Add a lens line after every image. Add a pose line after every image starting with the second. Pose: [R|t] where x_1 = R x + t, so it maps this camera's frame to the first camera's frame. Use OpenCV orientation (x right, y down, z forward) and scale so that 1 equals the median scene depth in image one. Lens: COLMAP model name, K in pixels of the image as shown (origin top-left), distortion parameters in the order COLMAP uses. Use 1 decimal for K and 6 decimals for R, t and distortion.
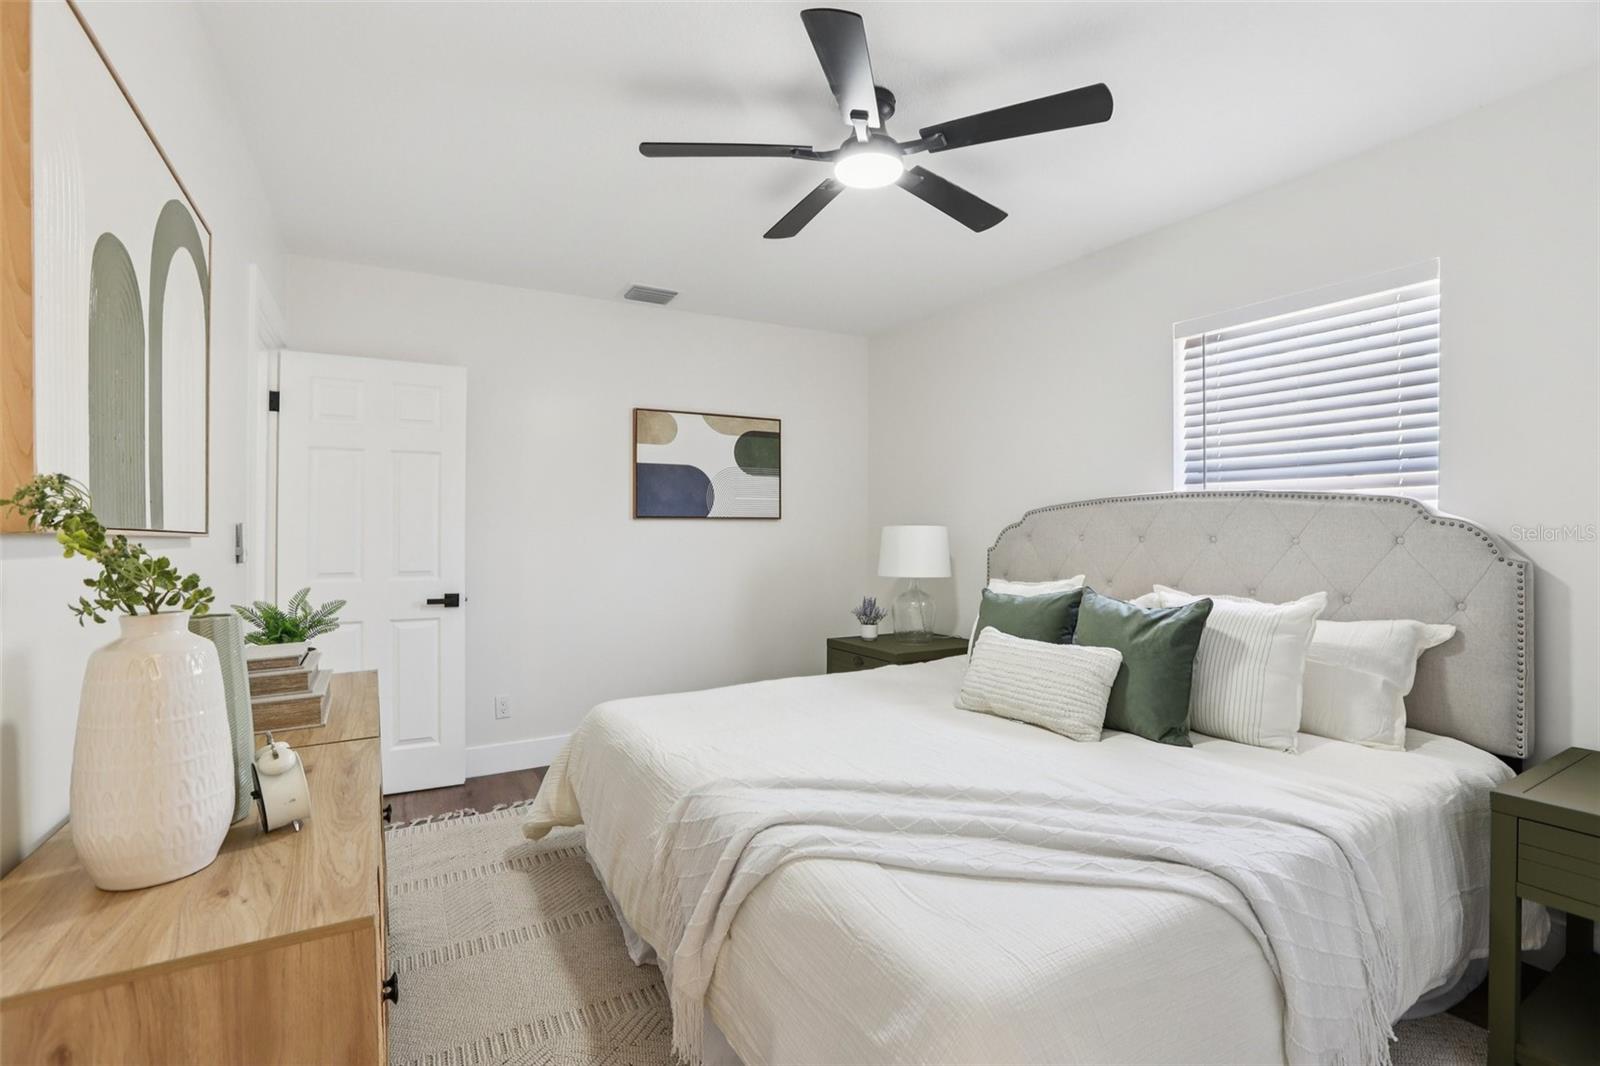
lens RADIAL K [[728.5, 0, 807.2], [0, 728.5, 530.8], [0, 0, 1]] dist [-0.041146, 0.013456]
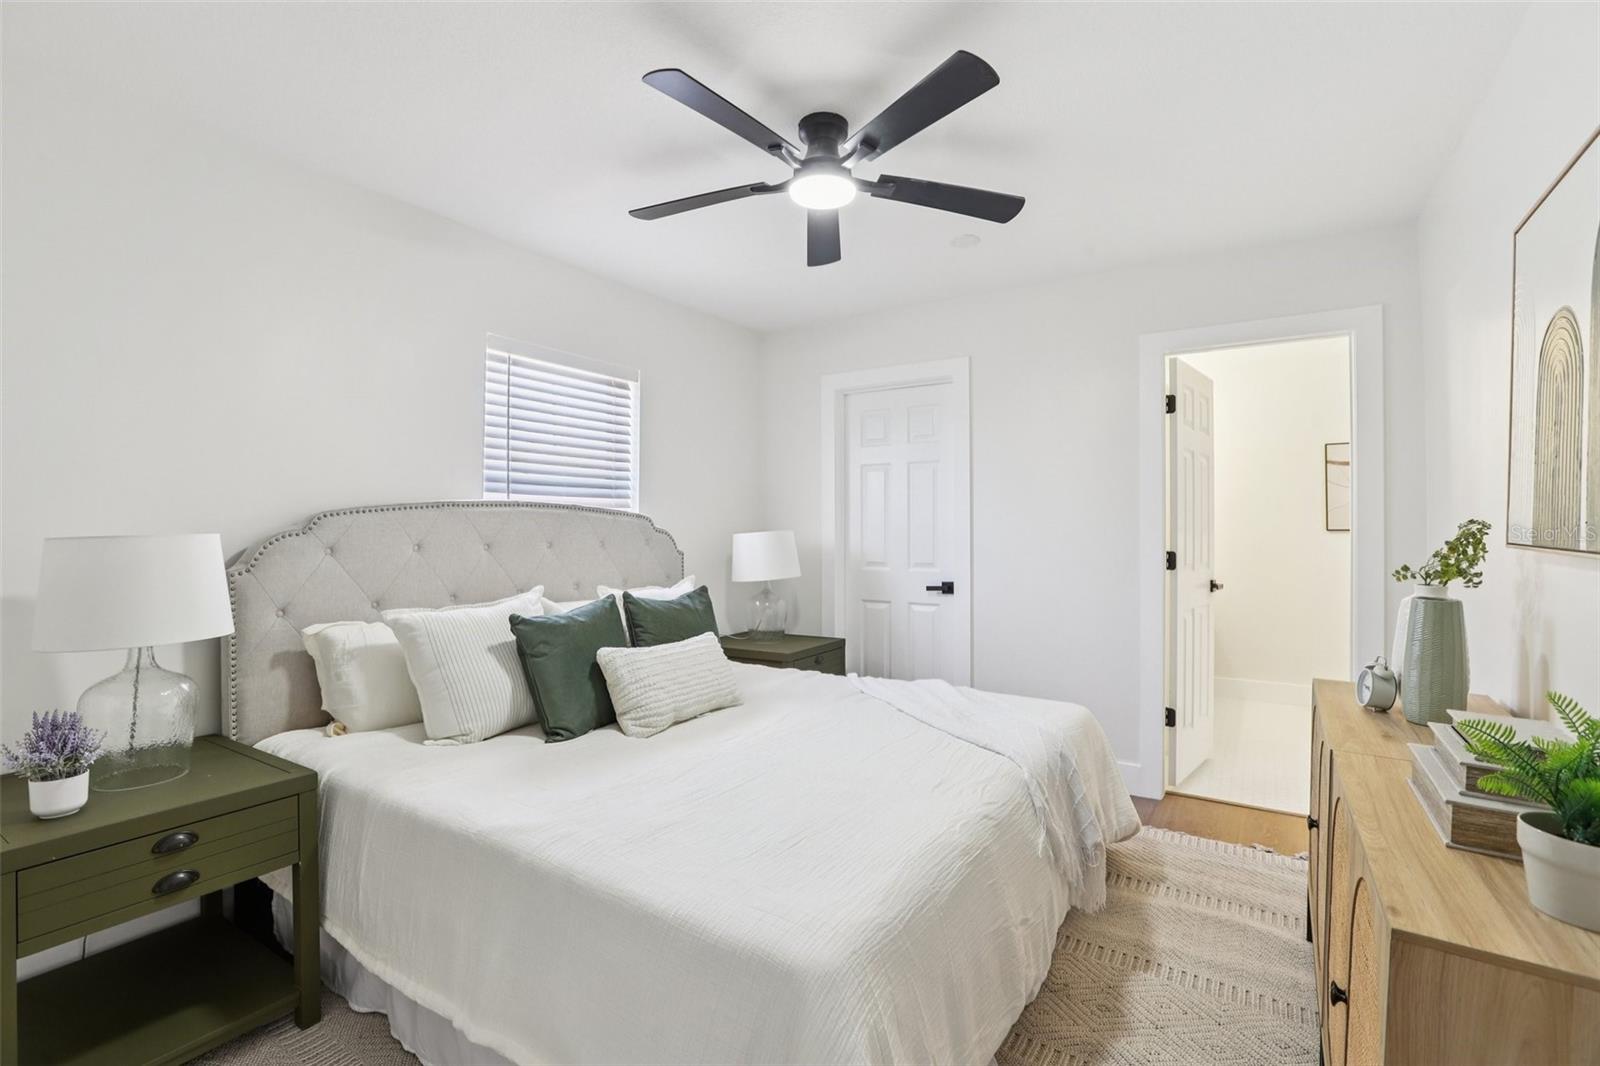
lens RADIAL K [[728.5, 0, 783.8], [0, 728.5, 513.8], [0, 0, 1]] dist [-0.041146, 0.013456]
pose [[-0.411646, 0.038984, 0.910509, -0.586270], [0.020175, 0.999230, -0.033661, 0.007372], [-0.911120, 0.004513, -0.412116, 1.070555]]
